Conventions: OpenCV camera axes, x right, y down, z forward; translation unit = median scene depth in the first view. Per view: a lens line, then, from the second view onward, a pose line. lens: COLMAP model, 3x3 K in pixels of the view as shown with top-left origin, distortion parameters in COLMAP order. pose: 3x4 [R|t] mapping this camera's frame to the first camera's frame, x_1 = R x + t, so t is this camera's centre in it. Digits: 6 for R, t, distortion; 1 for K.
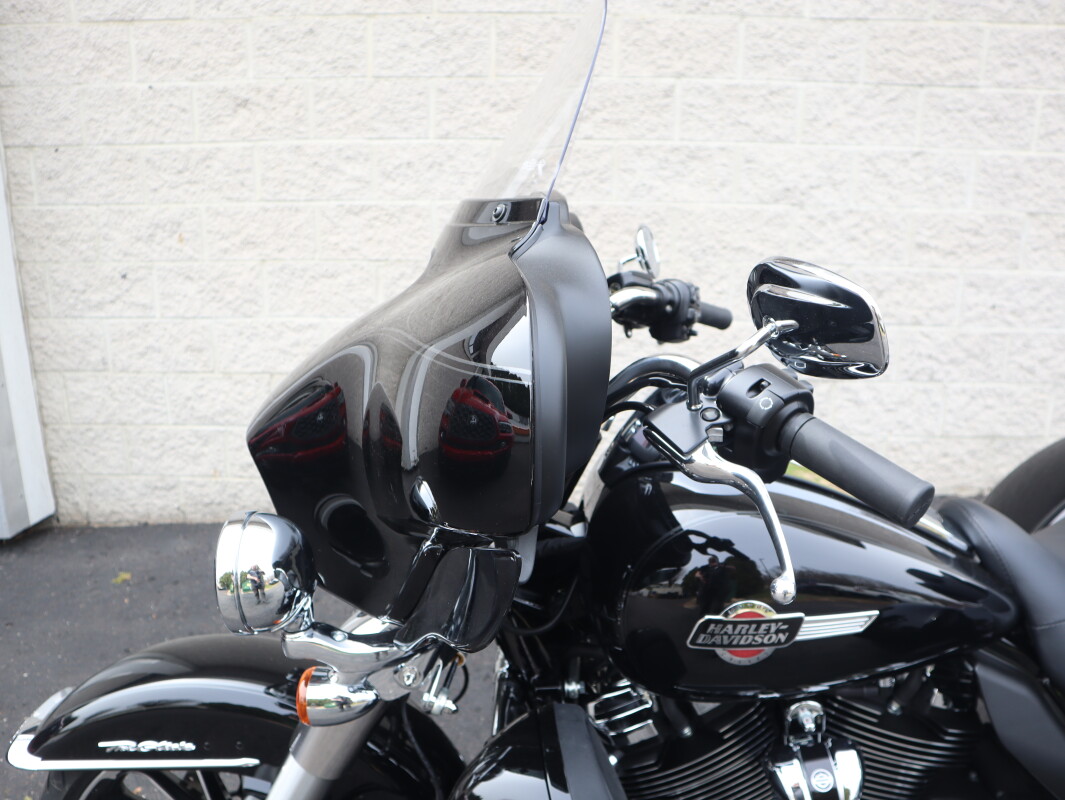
lens RADIAL K [[828.1, 0, 531.7], [0, 828.1, 400.6], [0, 0, 1]] dist [-0.123552, 0.080990]
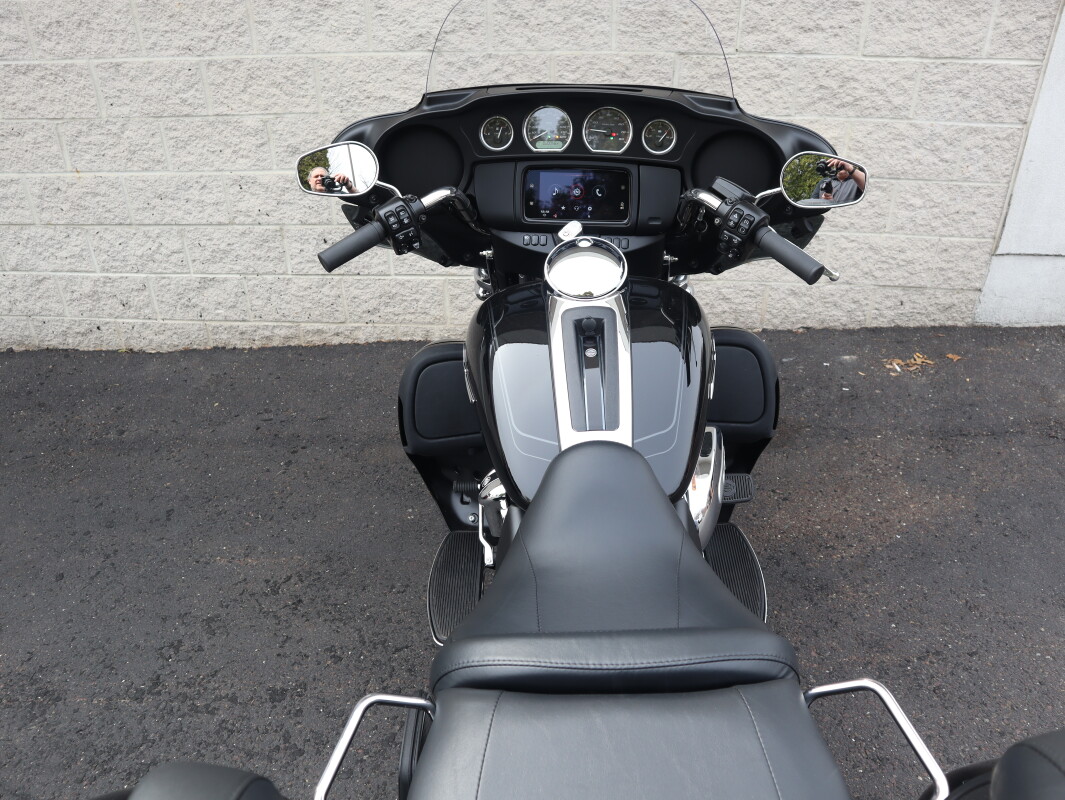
lens RADIAL K [[828.1, 0, 533.2], [0, 828.1, 395.3], [0, 0, 1]] dist [-0.123552, 0.080990]
pose [[0.998704, 0.007149, -0.050394, 0.498665], [0.007365, 0.959367, 0.282066, -0.116055], [0.050362, -0.282072, 0.958070, -0.053450]]
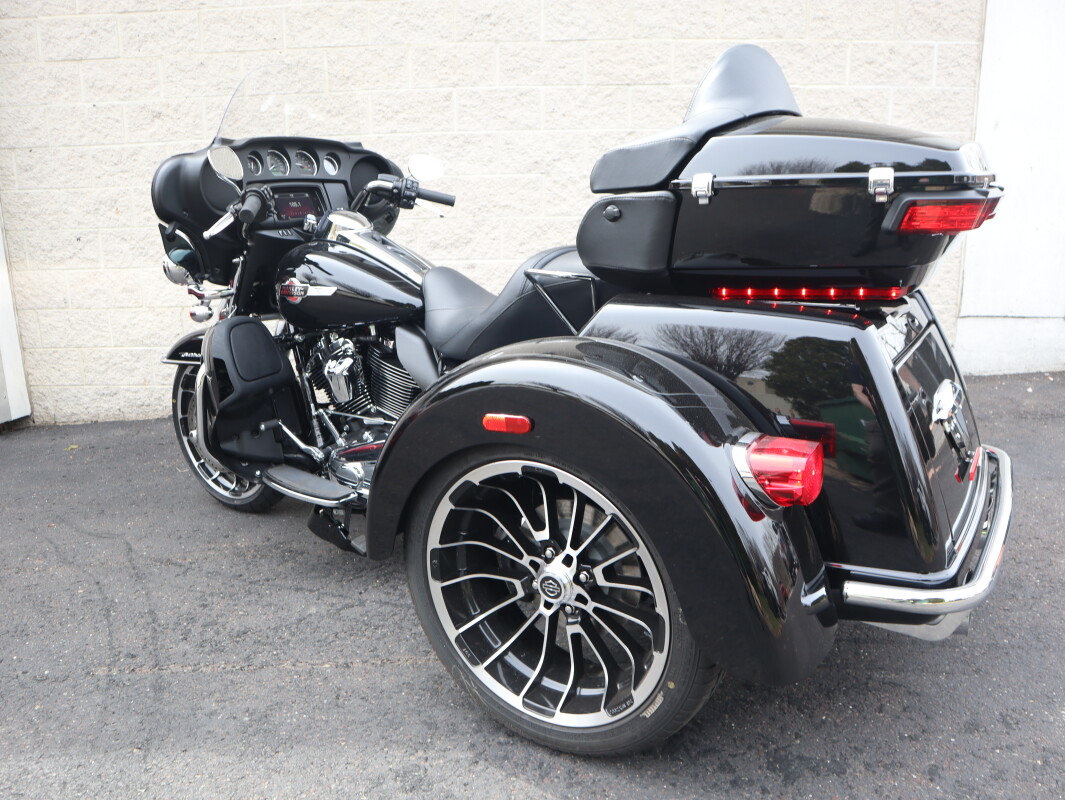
lens RADIAL K [[828.1, 0, 531.5], [0, 828.1, 398.6], [0, 0, 1]] dist [-0.123552, 0.080990]
pose [[0.999576, -0.013293, -0.025923, 0.334656], [0.012500, 0.999455, -0.030544, 0.186022], [0.026315, 0.030207, 0.999197, -0.389412]]
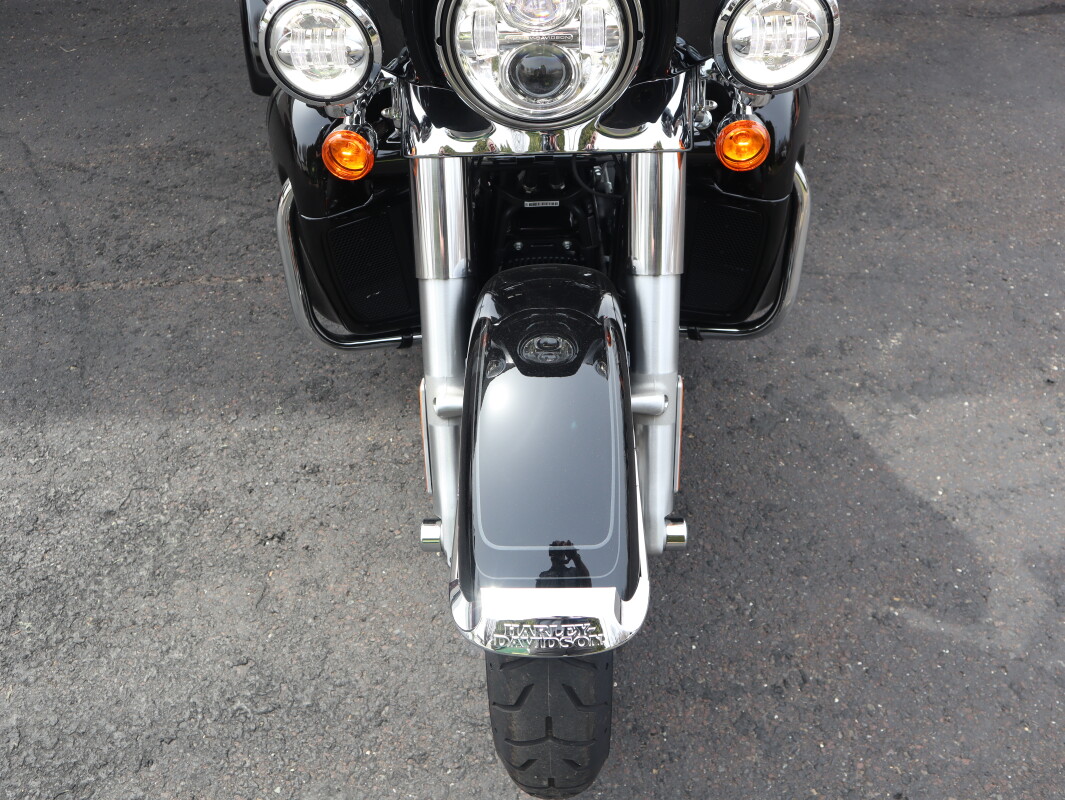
lens RADIAL K [[828.1, 0, 532.0], [0, 828.1, 402.2], [0, 0, 1]] dist [-0.123552, 0.080990]
pose [[0.999124, -0.002679, 0.041754, 0.371291], [-0.018295, 0.869508, 0.493581, 0.119946], [-0.037628, -0.493912, 0.868697, -0.400329]]
